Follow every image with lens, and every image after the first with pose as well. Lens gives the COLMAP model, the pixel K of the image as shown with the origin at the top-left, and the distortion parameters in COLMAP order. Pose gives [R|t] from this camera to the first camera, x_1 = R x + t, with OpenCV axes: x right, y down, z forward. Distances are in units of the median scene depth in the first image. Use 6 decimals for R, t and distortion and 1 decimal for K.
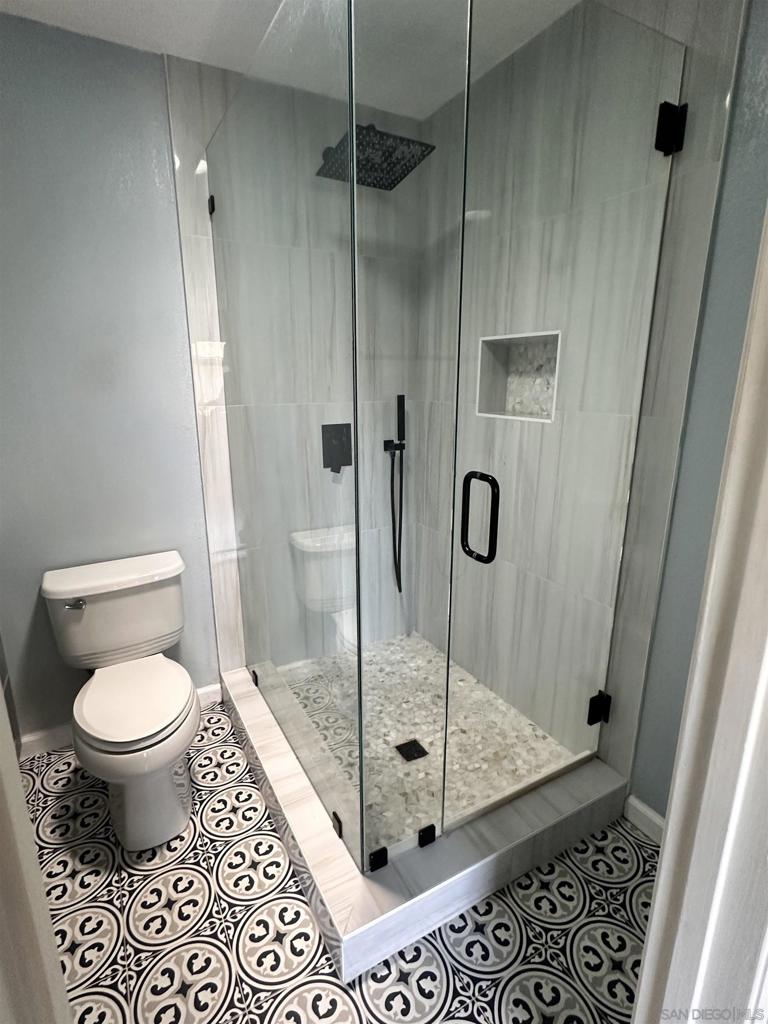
lens RADIAL K [[512.8, 0, 382.1], [0, 512.8, 509.9], [0, 0, 1]] dist [0.002048, 0.000051]
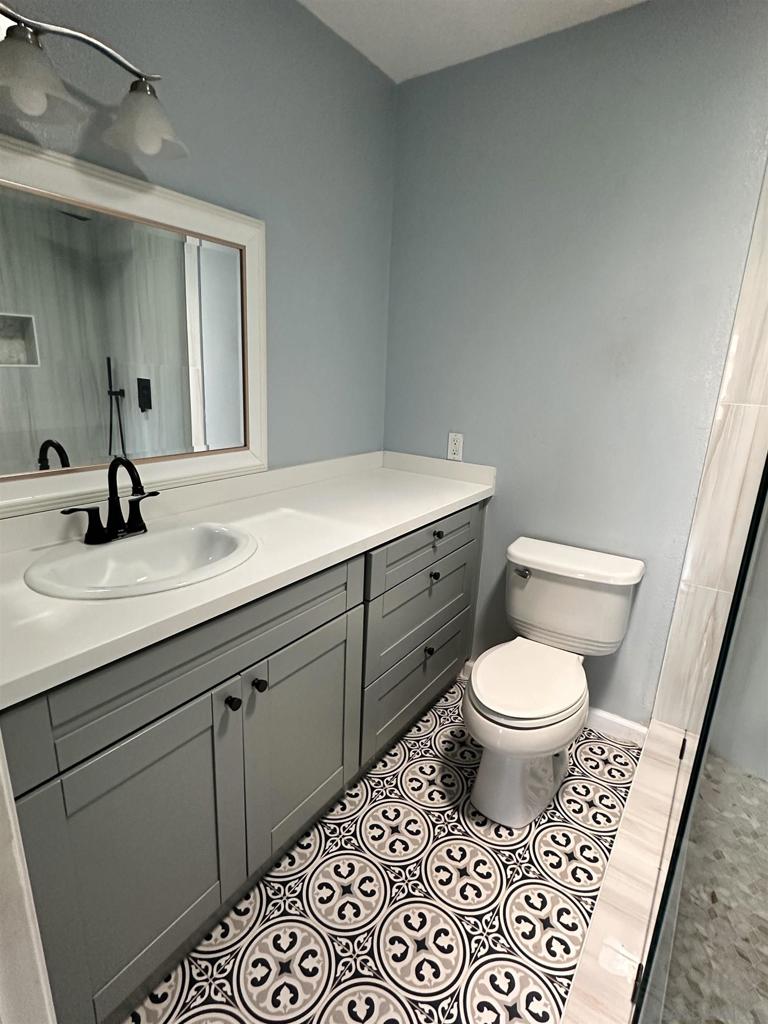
lens RADIAL K [[512.8, 0, 381.2], [0, 512.8, 515.4], [0, 0, 1]] dist [0.002048, 0.000051]
pose [[0.438972, 0.265794, -0.858287, 0.163122], [-0.258653, 0.952189, 0.162585, -0.027120], [0.860466, 0.150628, 0.486733, 0.203784]]
